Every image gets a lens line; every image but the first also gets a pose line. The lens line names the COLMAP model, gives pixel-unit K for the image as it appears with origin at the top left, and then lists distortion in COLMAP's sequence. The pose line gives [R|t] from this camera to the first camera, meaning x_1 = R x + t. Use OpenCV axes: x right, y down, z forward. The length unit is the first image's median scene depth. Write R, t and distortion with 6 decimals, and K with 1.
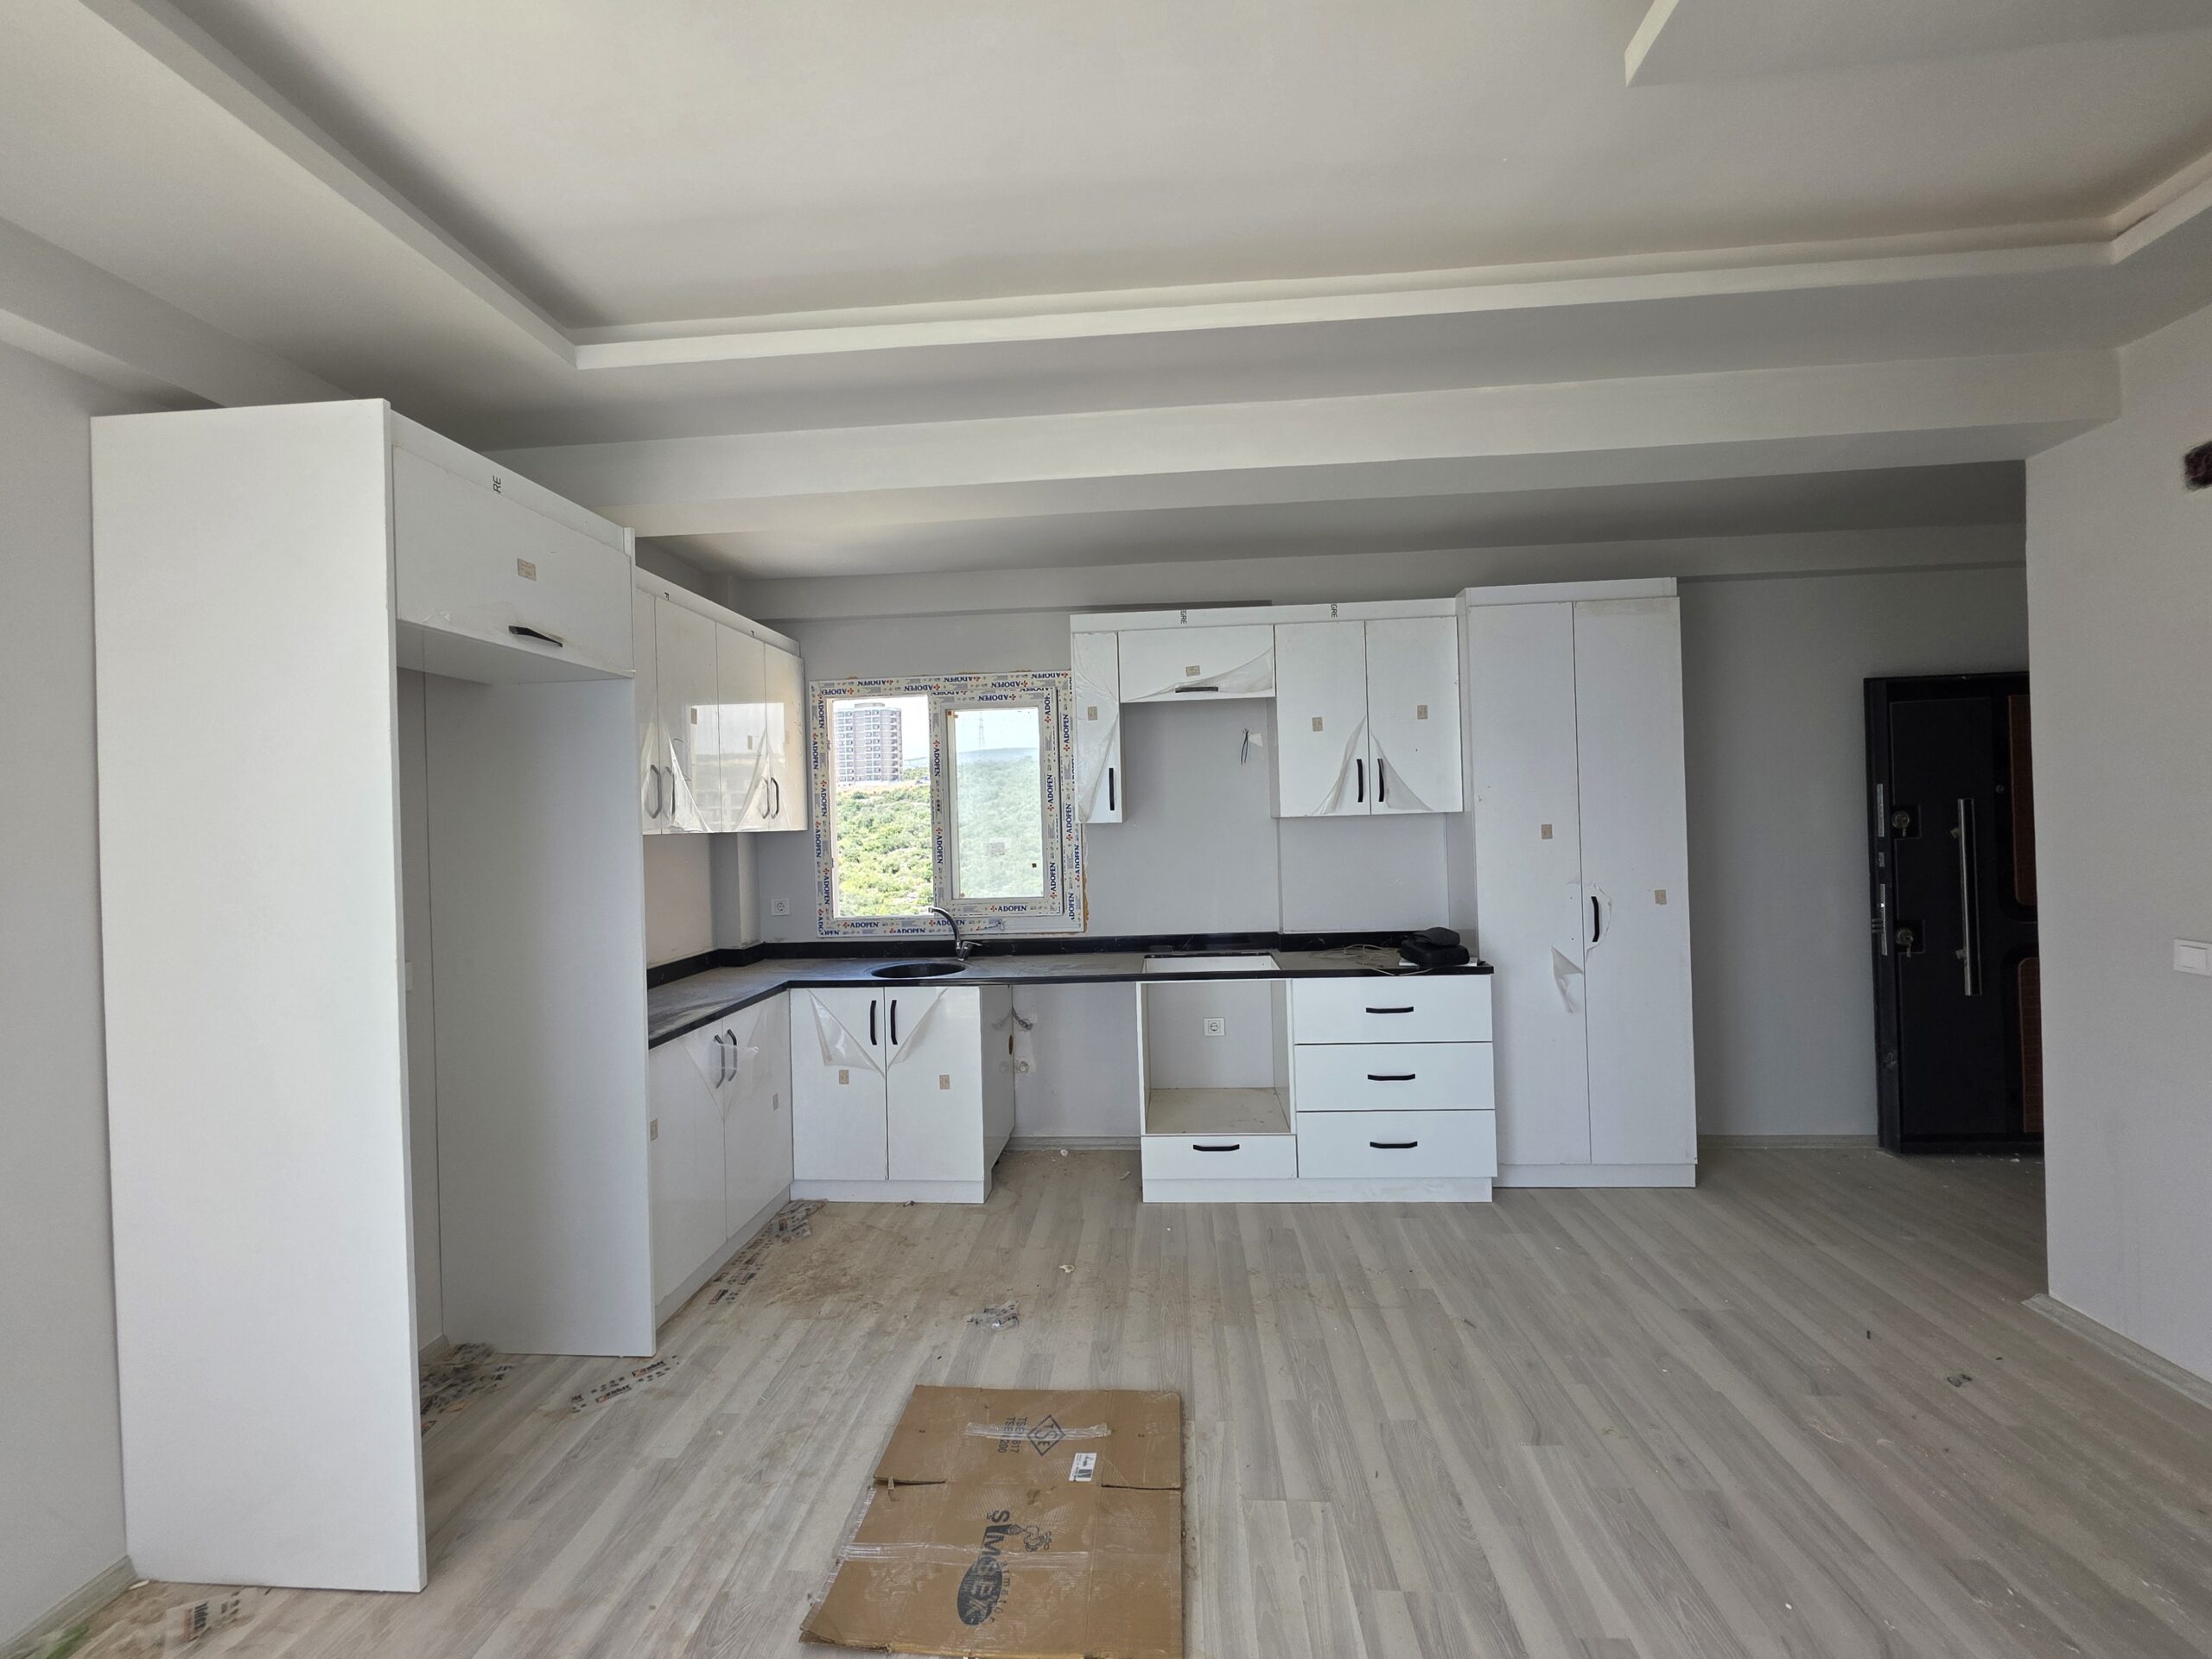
lens RADIAL K [[883.6, 0, 1113.2], [0, 883.6, 824.1], [0, 0, 1]] dist [-0.000266, -0.000531]
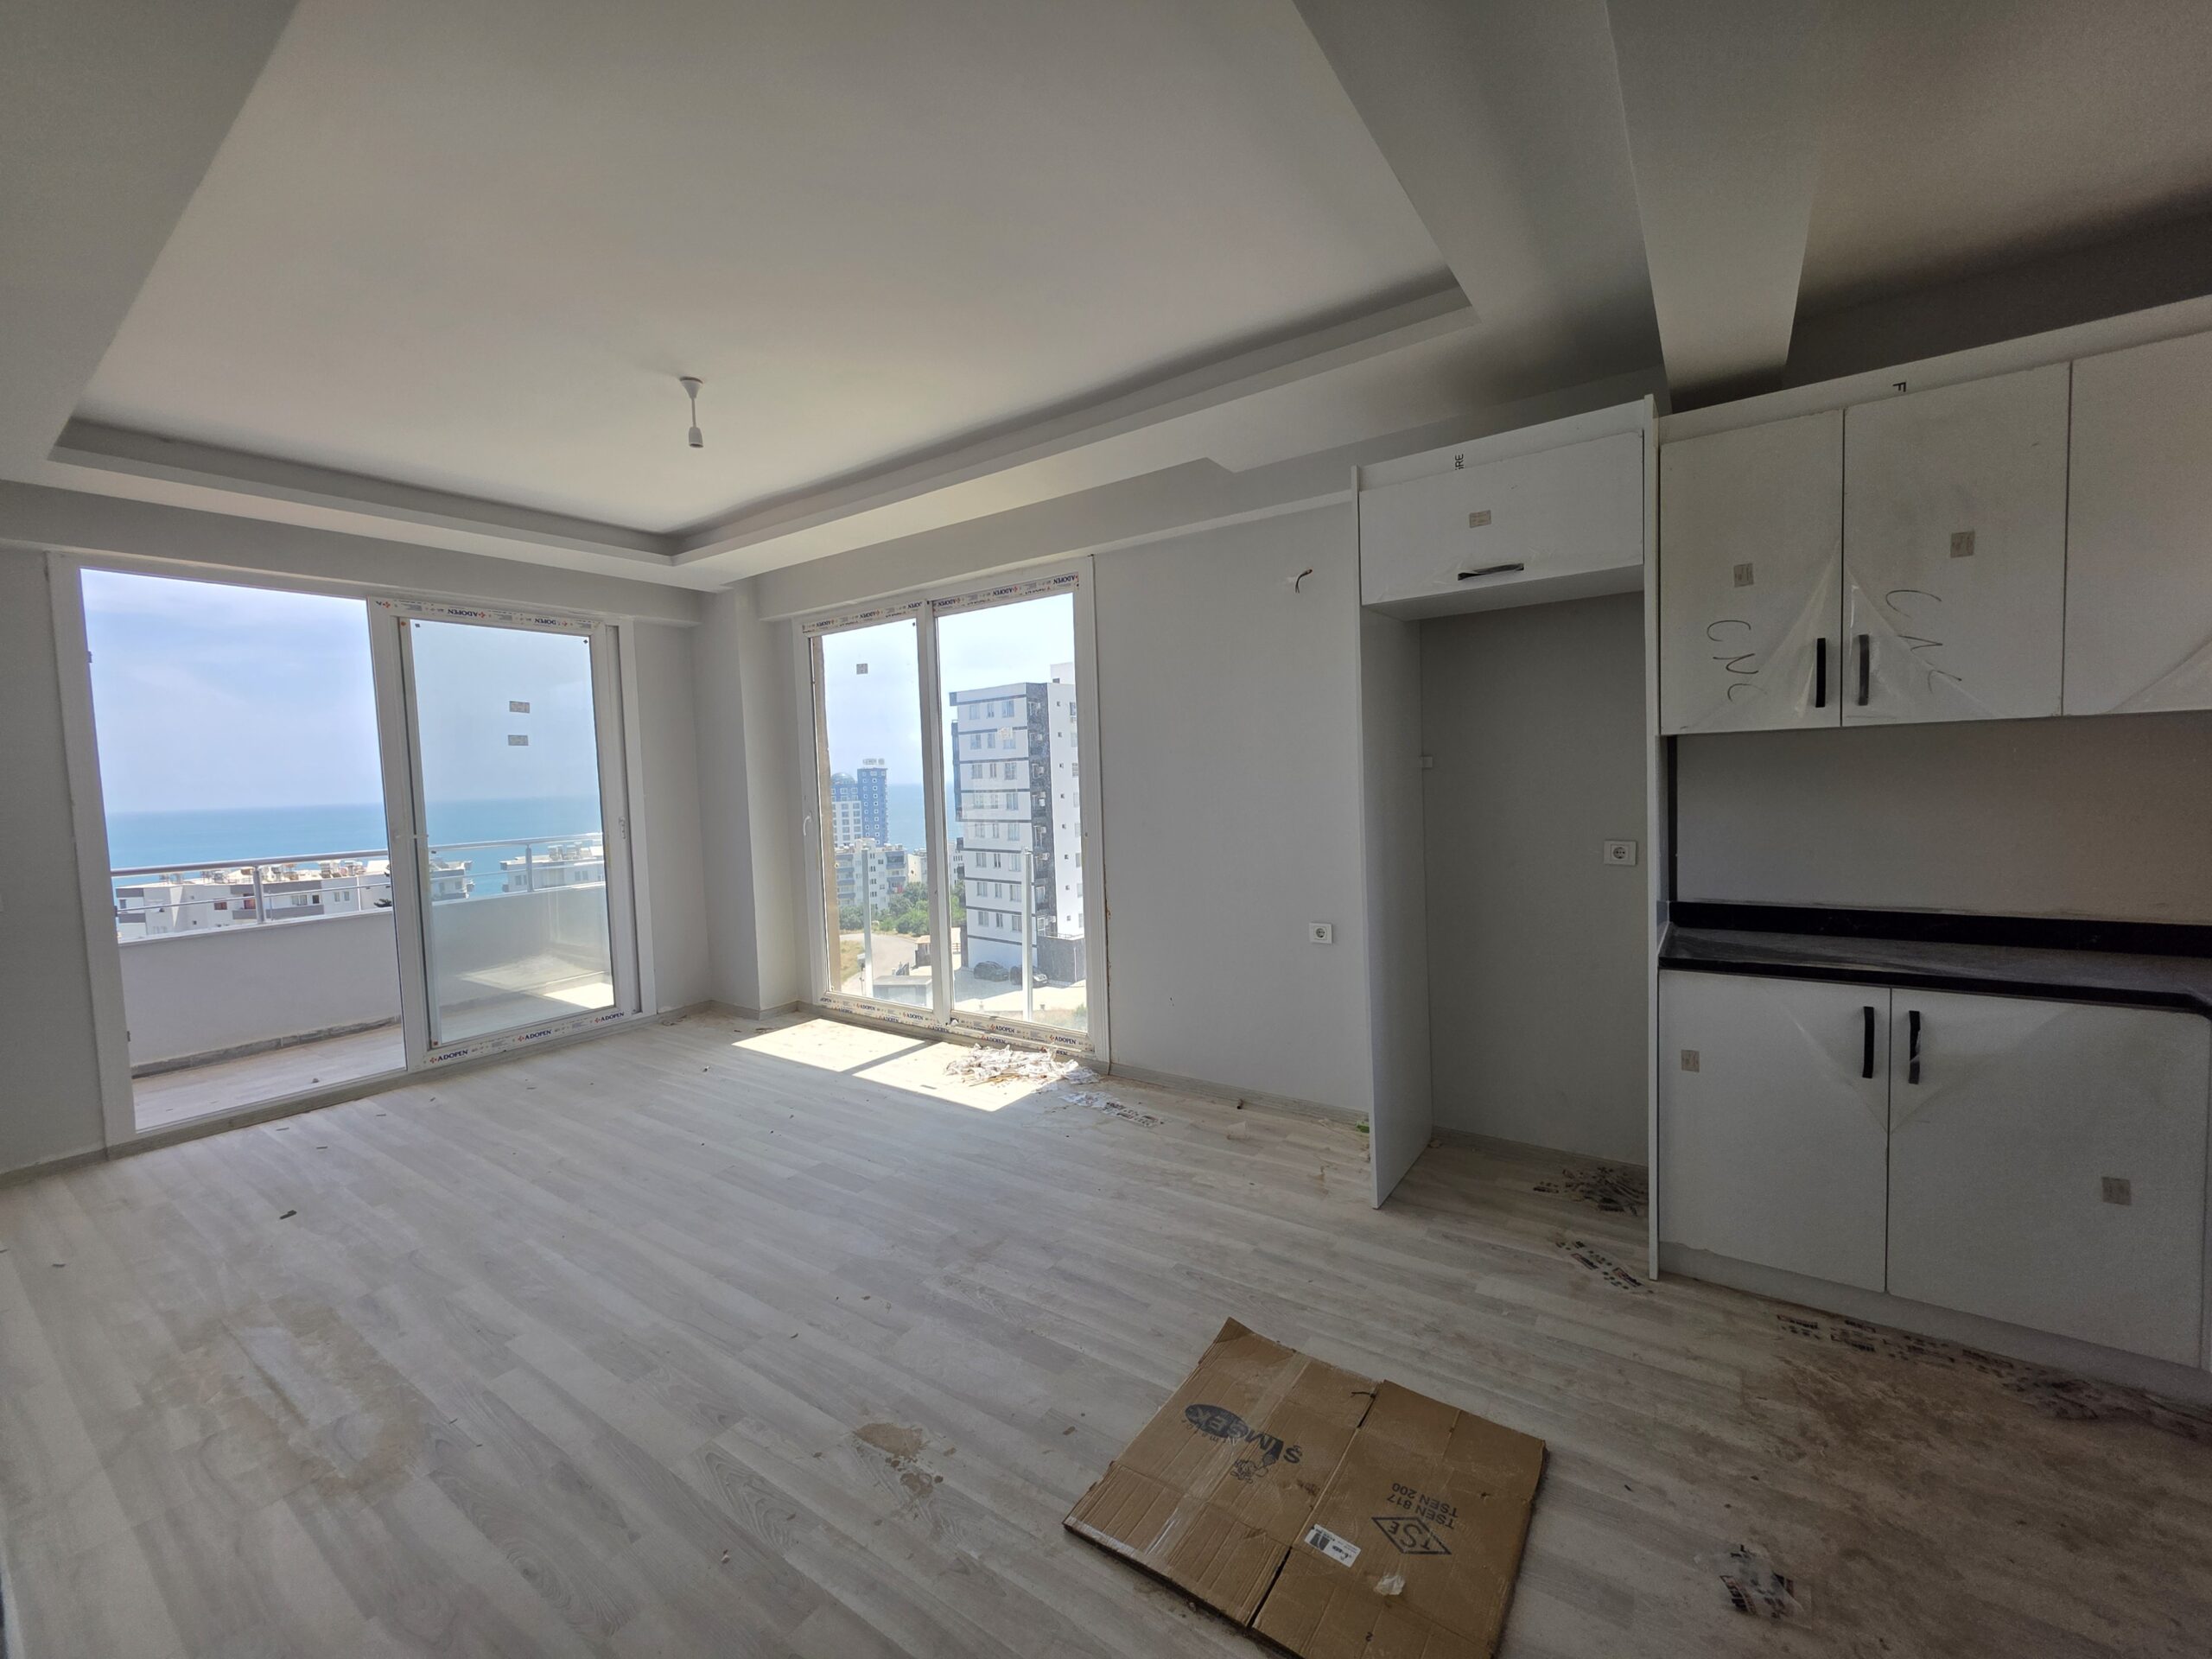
lens RADIAL K [[883.6, 0, 1113.2], [0, 883.6, 824.1], [0, 0, 1]] dist [-0.000266, -0.000531]
pose [[-0.508602, 0.098031, -0.855403, 0.392589], [0.048562, 0.995182, 0.085176, 0.000105], [0.859631, 0.001780, -0.510912, 0.706872]]
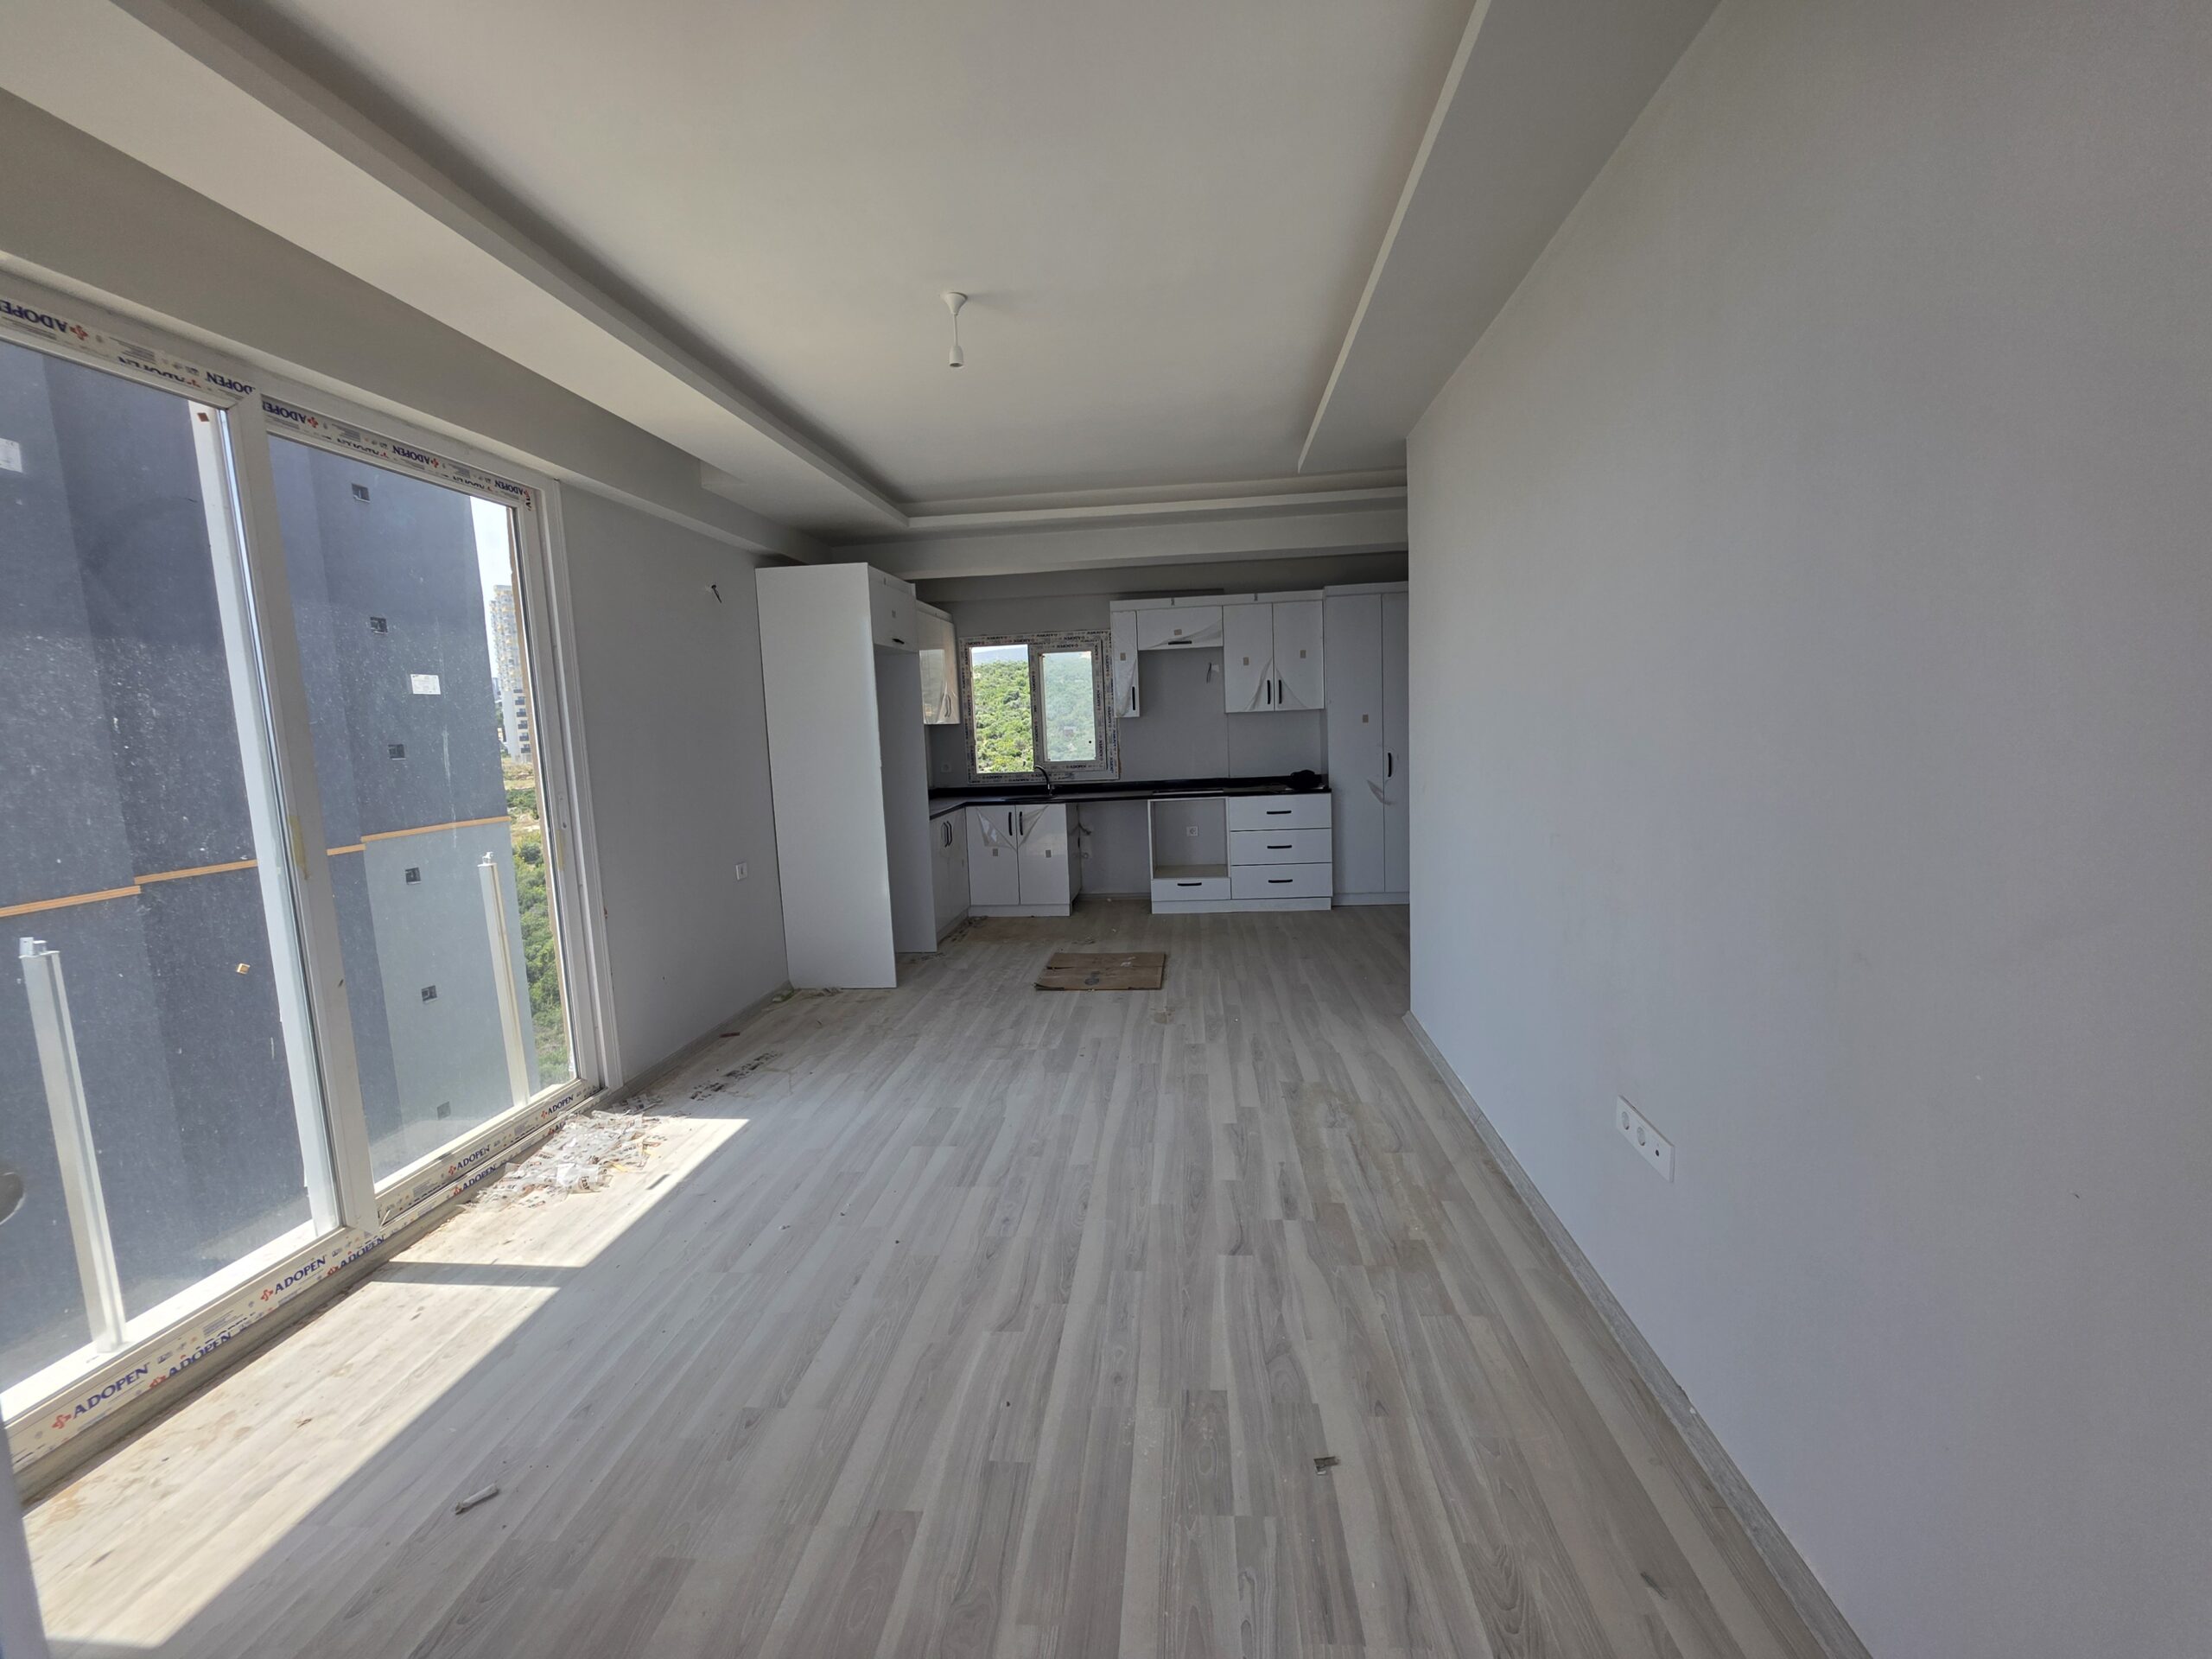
lens RADIAL K [[883.6, 0, 1113.2], [0, 883.6, 824.1], [0, 0, 1]] dist [-0.000266, -0.000531]
pose [[0.999643, -0.009404, -0.025001, -0.001221], [0.012165, 0.993555, 0.112696, 0.012962], [0.023780, -0.112960, 0.993315, -0.880449]]
